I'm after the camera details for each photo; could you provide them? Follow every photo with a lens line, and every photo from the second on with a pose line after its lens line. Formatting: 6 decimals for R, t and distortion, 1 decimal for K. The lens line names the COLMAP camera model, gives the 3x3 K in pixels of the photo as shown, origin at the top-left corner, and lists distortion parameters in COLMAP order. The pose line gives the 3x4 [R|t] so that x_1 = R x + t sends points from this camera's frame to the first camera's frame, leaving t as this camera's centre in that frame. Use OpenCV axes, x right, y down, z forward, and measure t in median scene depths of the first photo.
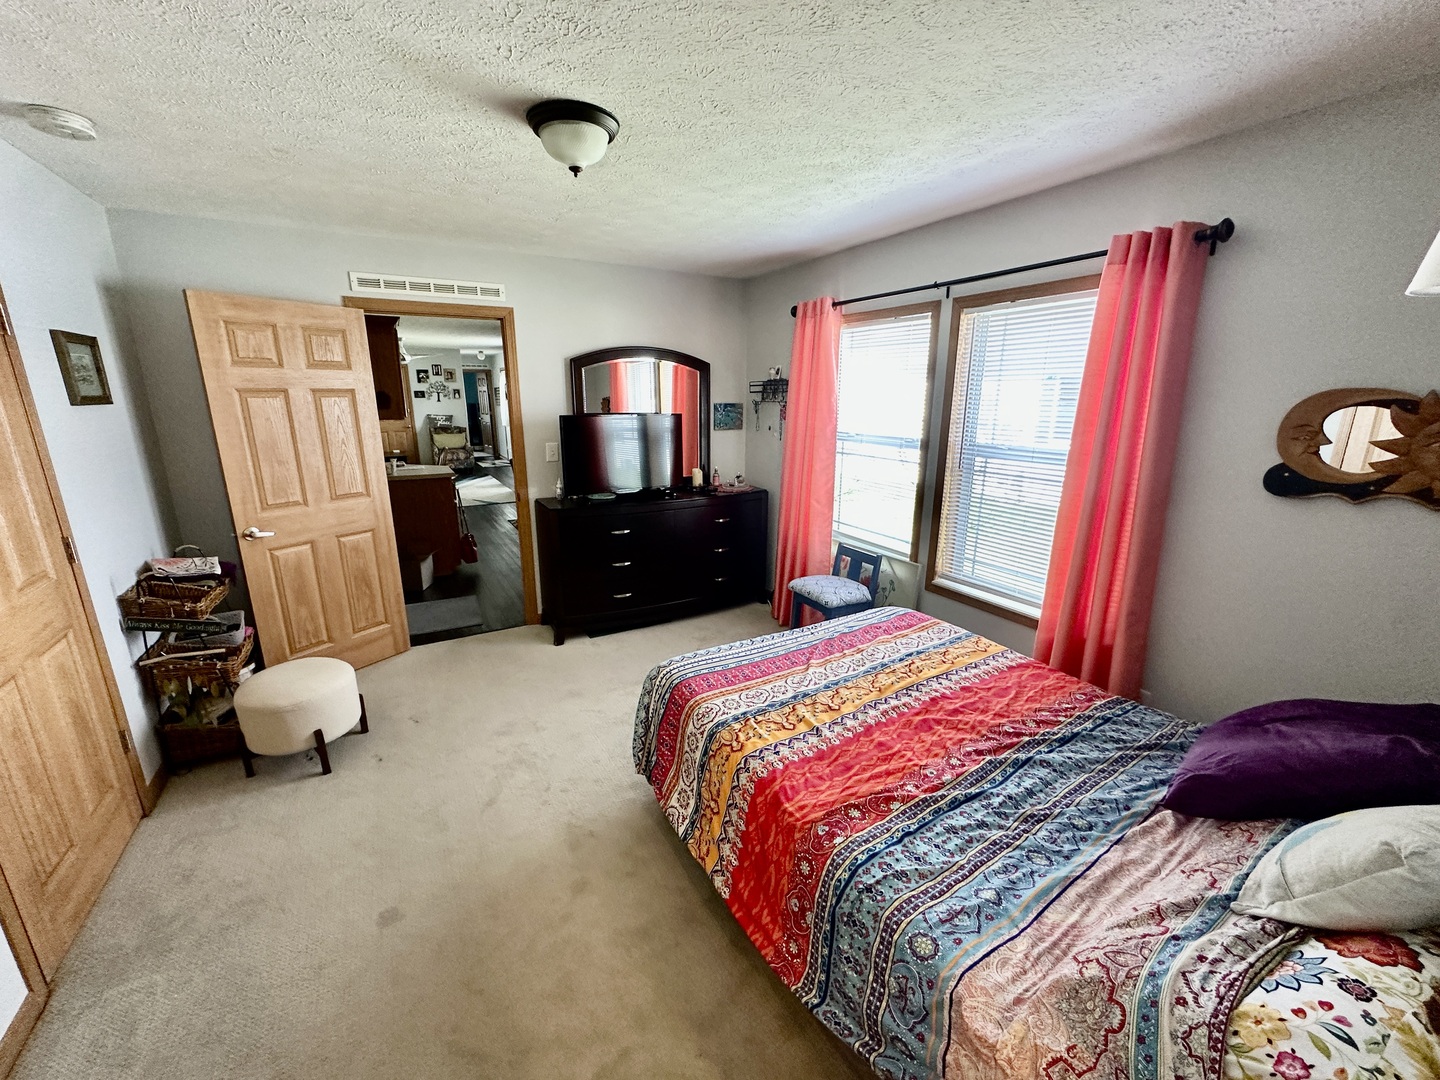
lens RADIAL K [[574.2, 0, 717.4], [0, 574.2, 538.5], [0, 0, 1]] dist [-0.006850, 0.001493]
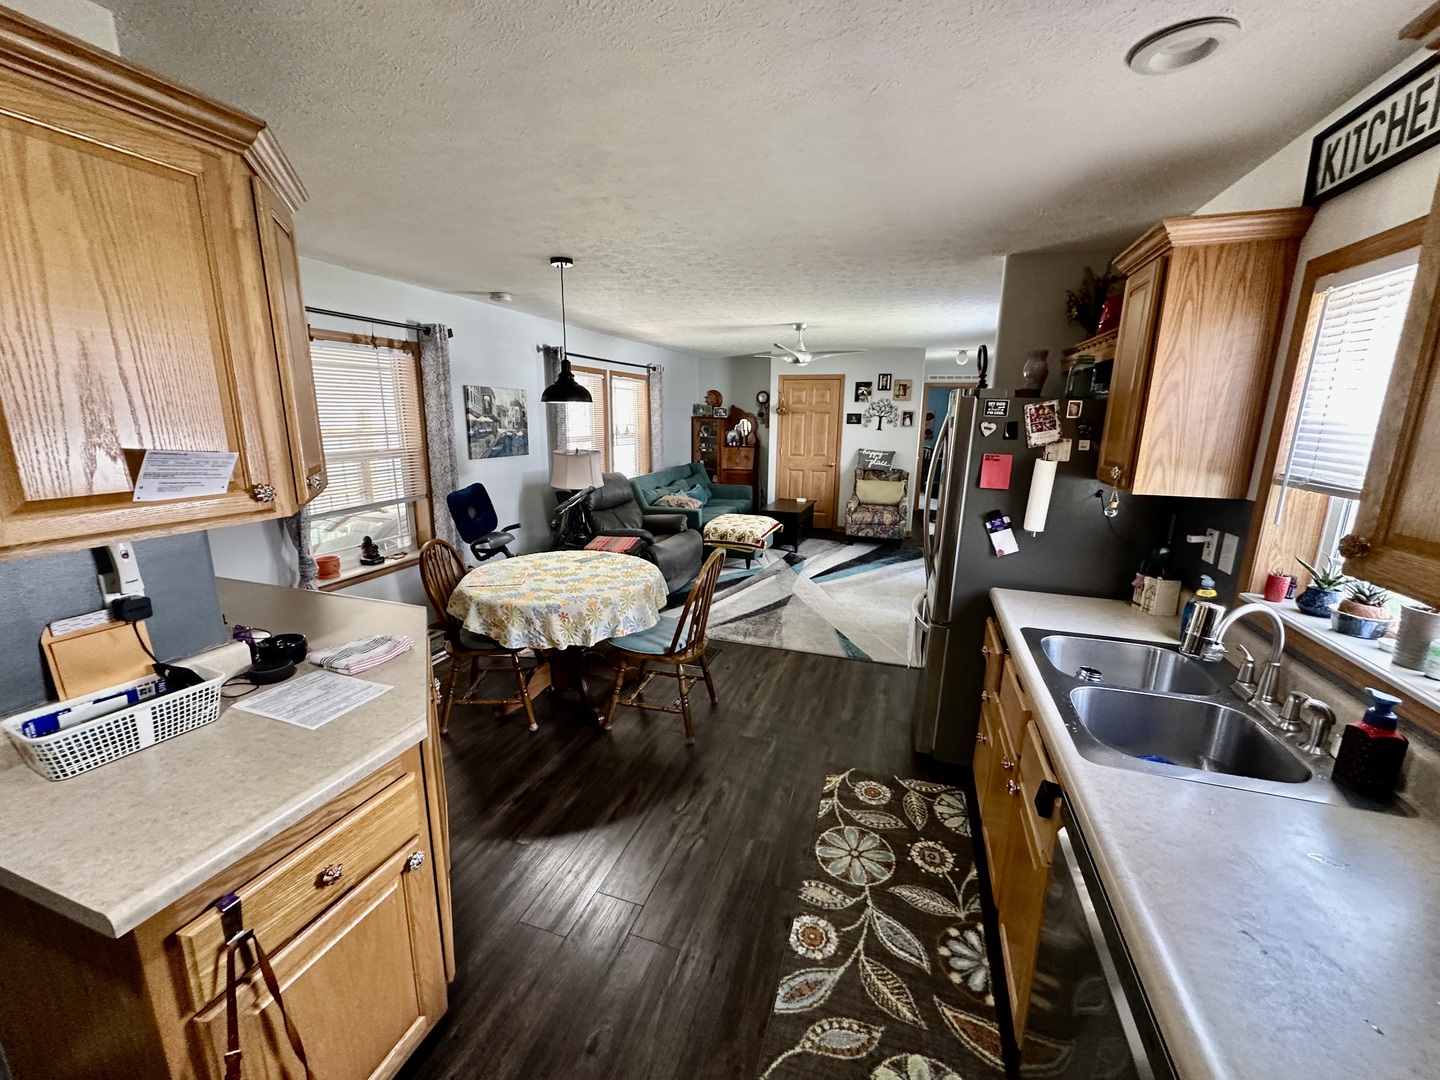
lens RADIAL K [[574.2, 0, 722.8], [0, 574.2, 540.3], [0, 0, 1]] dist [-0.006850, 0.001493]
pose [[0.671122, 0.171676, -0.721195, -0.113291], [-0.200709, 0.978562, 0.046167, -0.111567], [0.713660, 0.113767, 0.691192, 0.438943]]
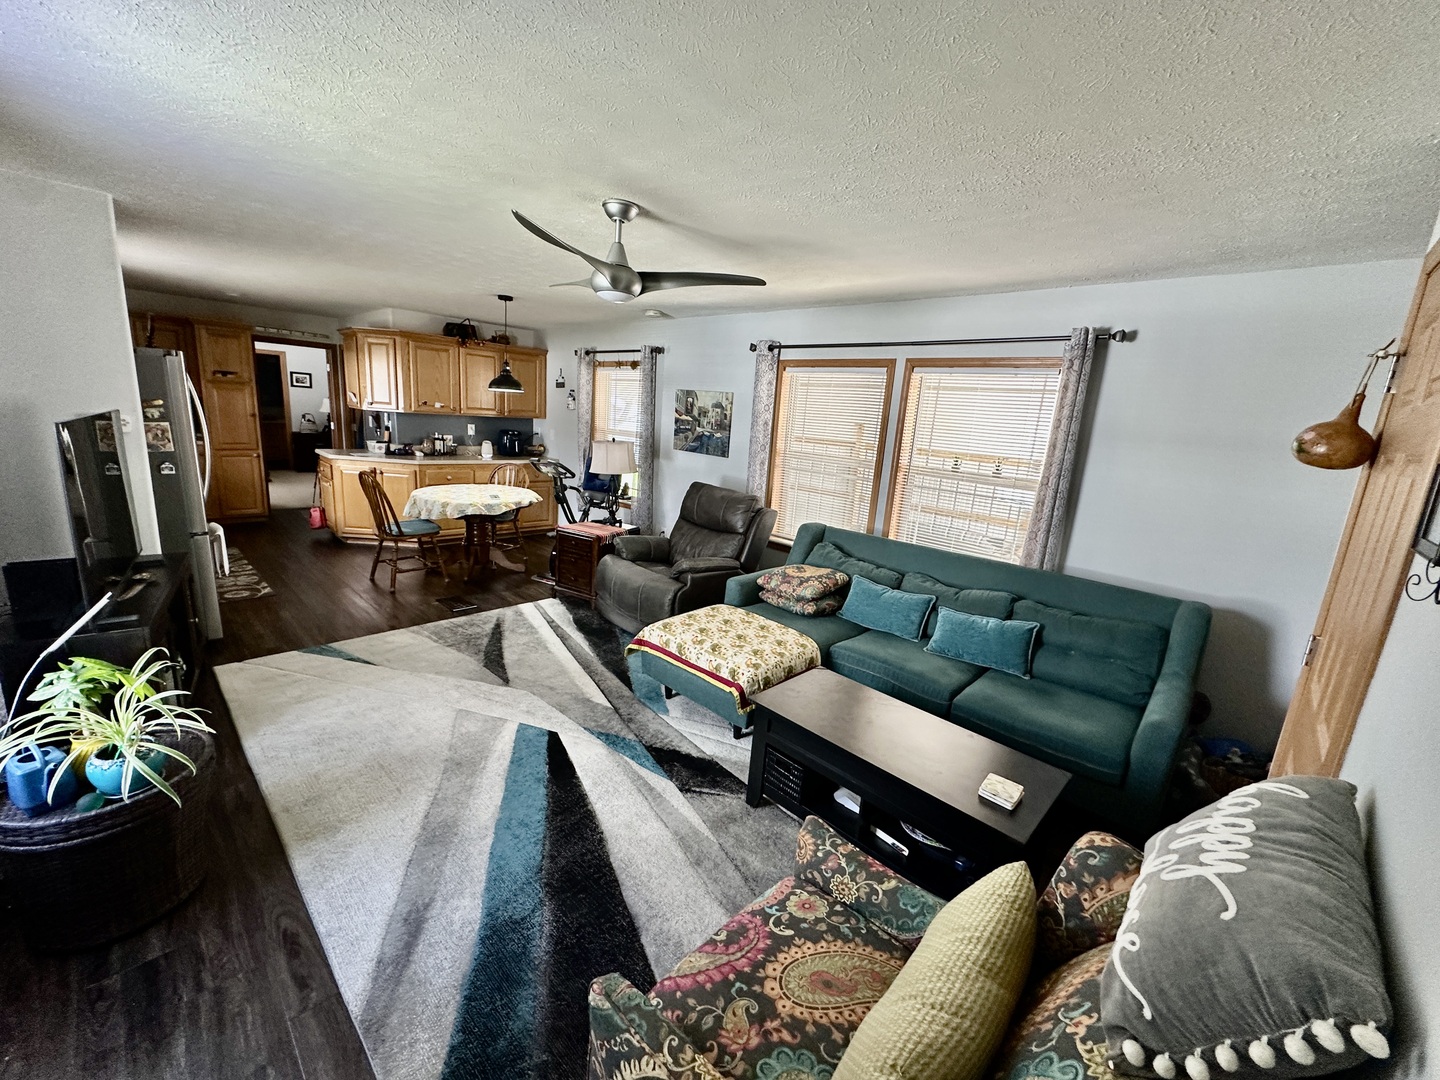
lens RADIAL K [[574.2, 0, 717.7], [0, 574.2, 541.4], [0, 0, 1]] dist [-0.006850, 0.001493]
pose [[-0.956676, -0.004361, -0.291122, -1.029171], [-0.140468, 0.882737, 0.448379, -0.582814], [0.255029, 0.469847, -0.845106, 2.252794]]
